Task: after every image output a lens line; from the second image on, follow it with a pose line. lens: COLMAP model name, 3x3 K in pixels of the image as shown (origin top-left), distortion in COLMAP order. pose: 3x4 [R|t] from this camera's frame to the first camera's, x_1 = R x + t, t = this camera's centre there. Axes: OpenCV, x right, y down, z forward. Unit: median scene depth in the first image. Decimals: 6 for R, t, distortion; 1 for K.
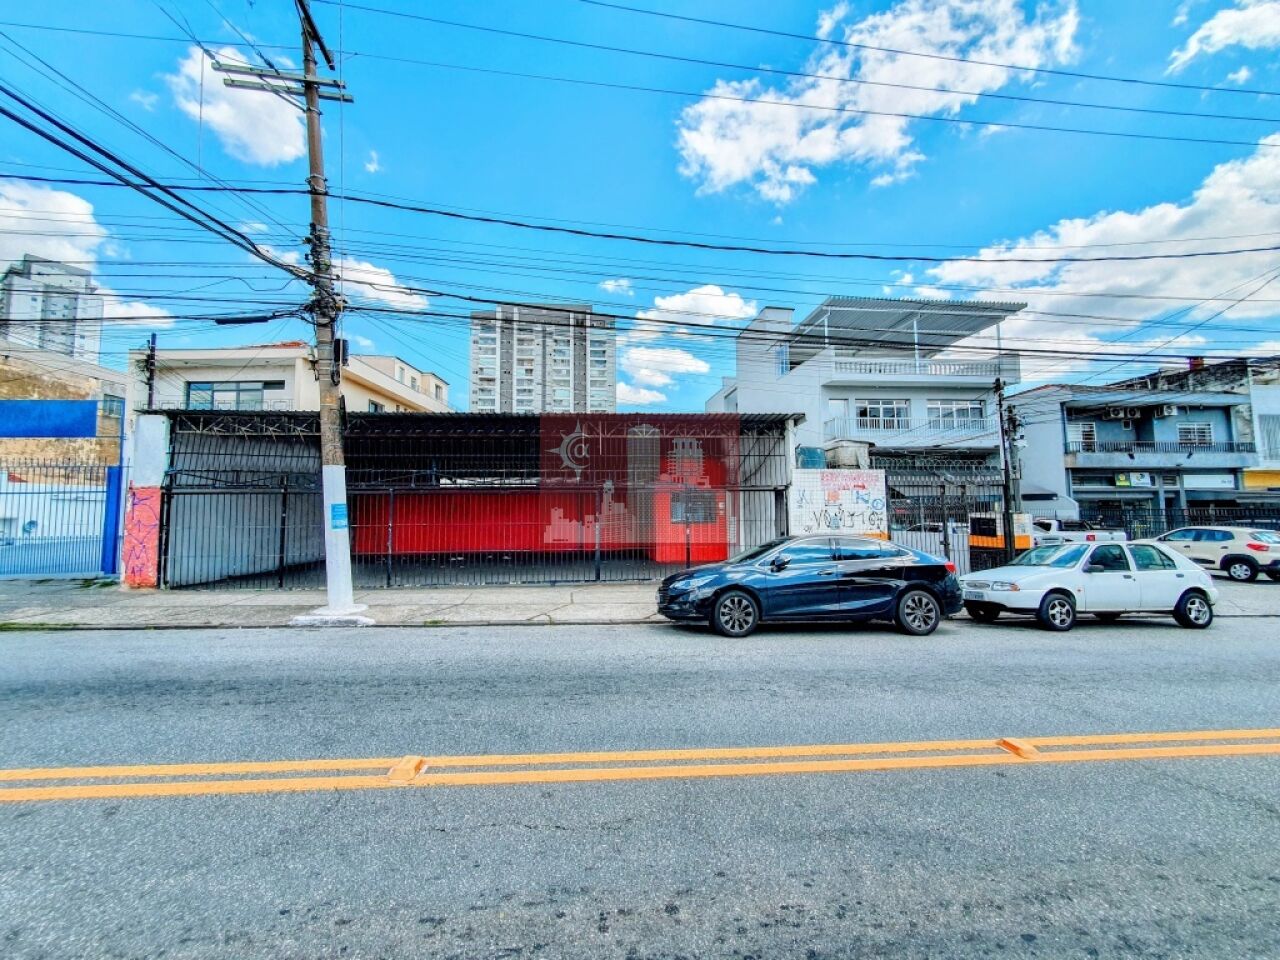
lens RADIAL K [[510.9, 0, 642.6], [0, 510.9, 468.7], [0, 0, 1]] dist [-0.002179, 0.000938]
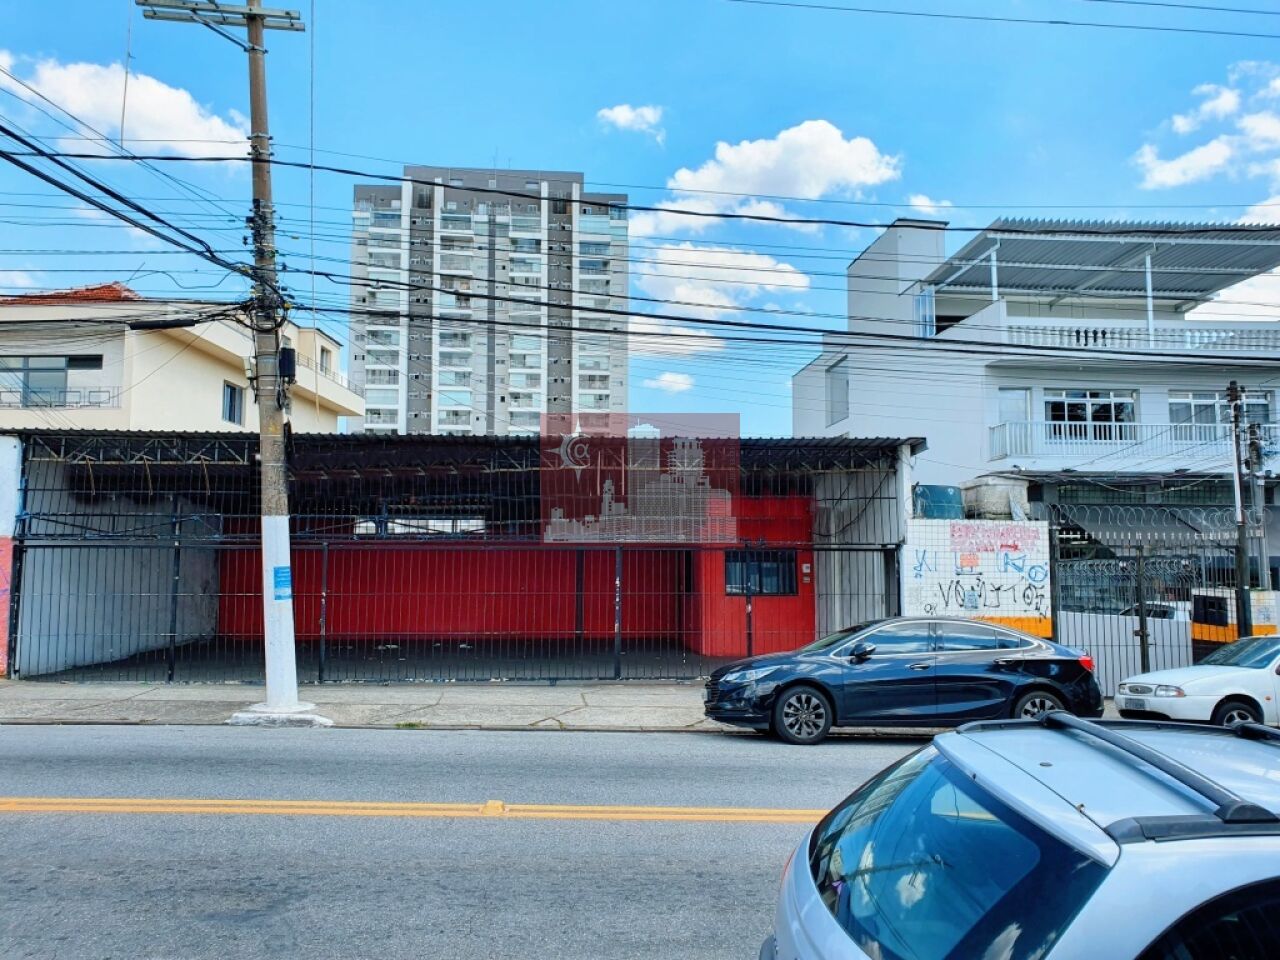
lens RADIAL K [[1020.7, 0, 640.6], [0, 1020.7, 485.2], [0, 0, 1]] dist [0.014478, 0.007991]
pose [[0.999362, 0.011248, -0.033905, -0.013019], [-0.011093, 0.999927, 0.004770, -0.050586], [0.033956, -0.004390, 0.999414, -0.383834]]
